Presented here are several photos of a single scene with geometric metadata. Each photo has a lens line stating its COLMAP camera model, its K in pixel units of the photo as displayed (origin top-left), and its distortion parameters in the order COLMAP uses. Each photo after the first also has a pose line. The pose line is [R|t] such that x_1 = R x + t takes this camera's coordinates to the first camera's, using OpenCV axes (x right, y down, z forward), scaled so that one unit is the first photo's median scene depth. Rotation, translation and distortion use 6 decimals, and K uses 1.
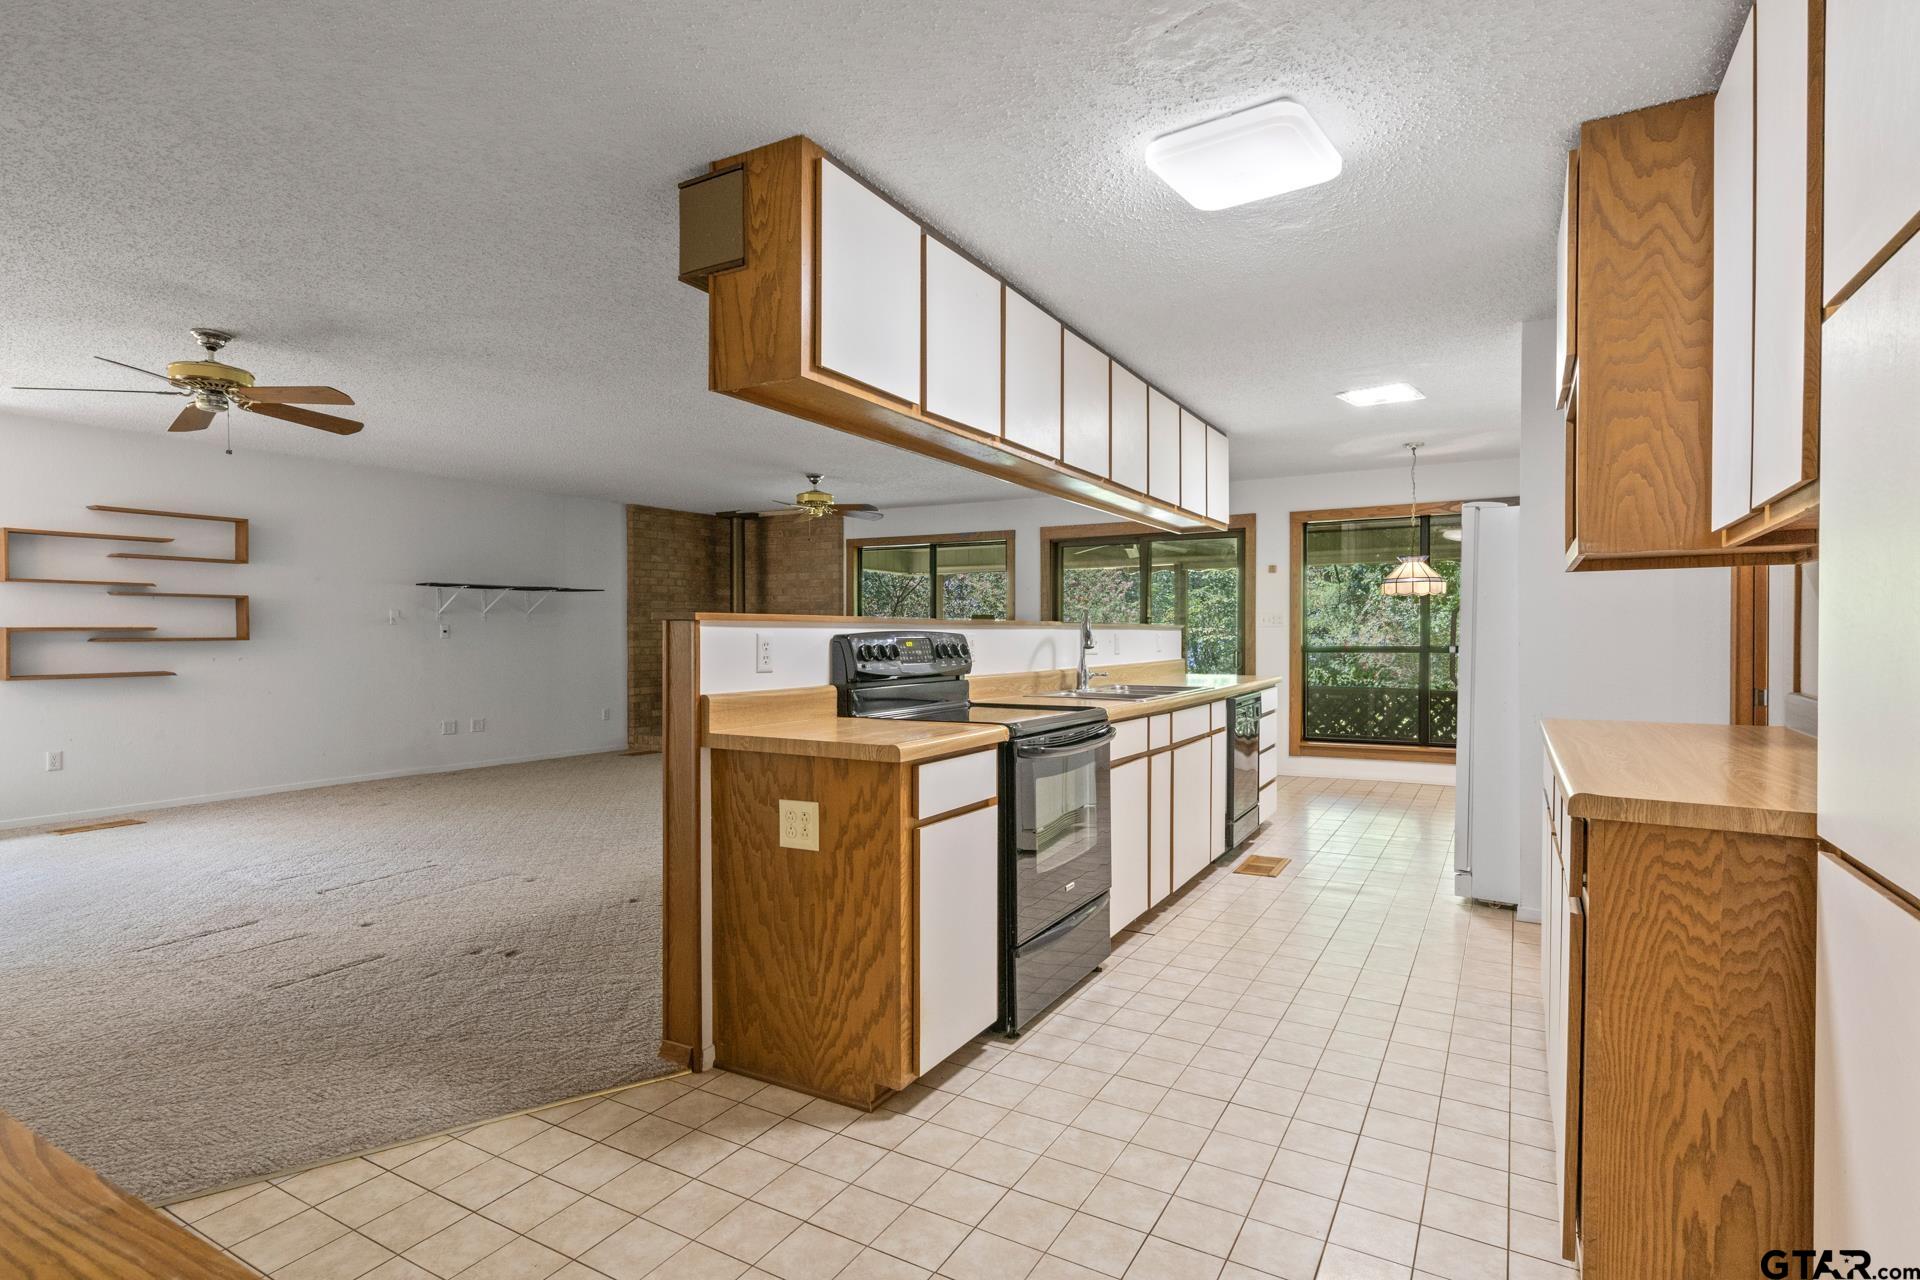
lens RADIAL K [[966.4, 0, 964.0], [0, 966.4, 642.4], [0, 0, 1]] dist [-0.003176, -0.000627]
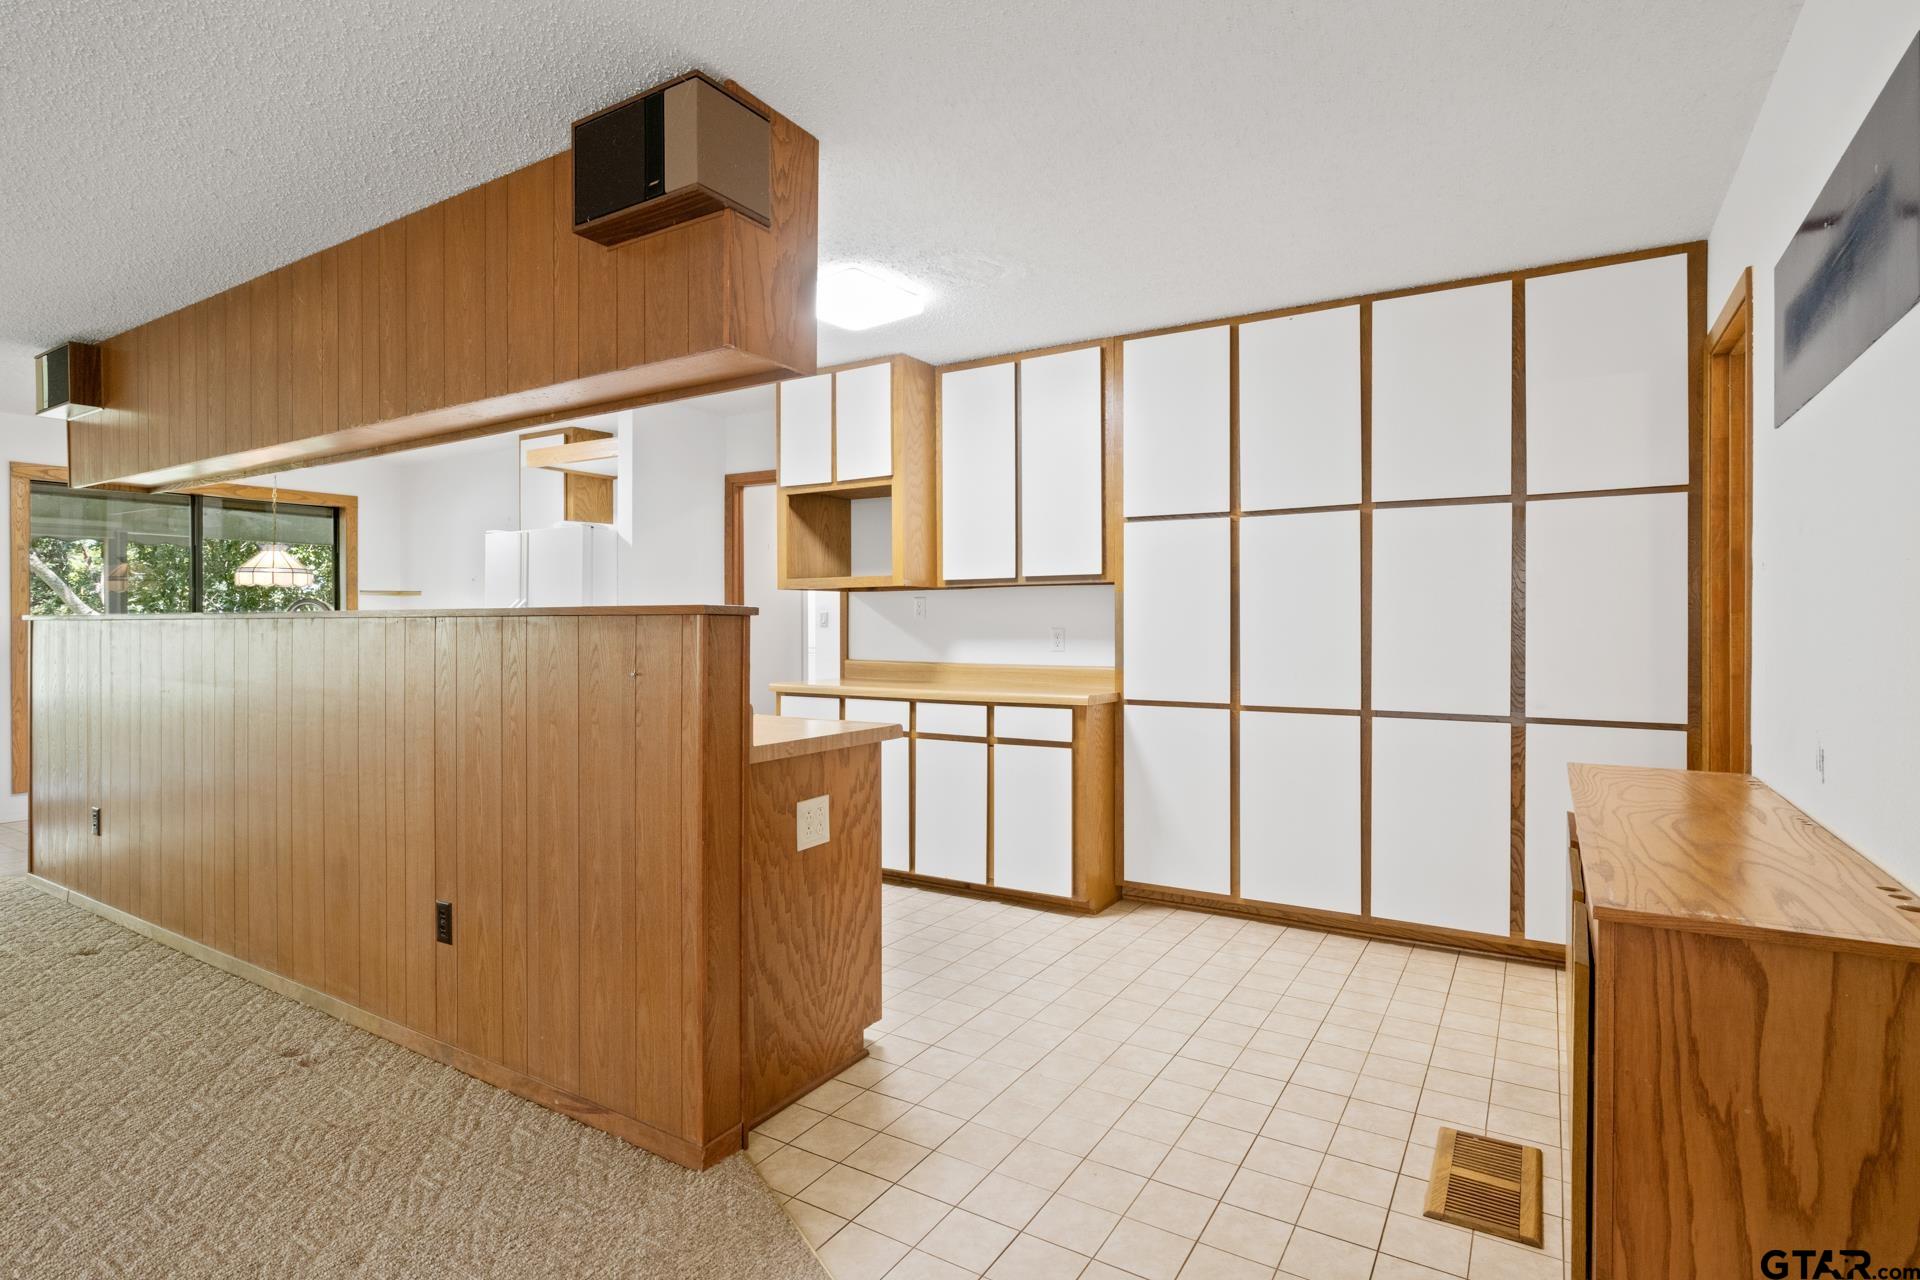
lens RADIAL K [[966.4, 0, 970.2], [0, 966.4, 630.8], [0, 0, 1]] dist [-0.003176, -0.000627]
pose [[0.023636, -0.004775, 0.999709, -0.458706], [0.008164, 0.999956, 0.004583, -0.005195], [-0.999687, 0.008053, 0.023674, 0.318958]]
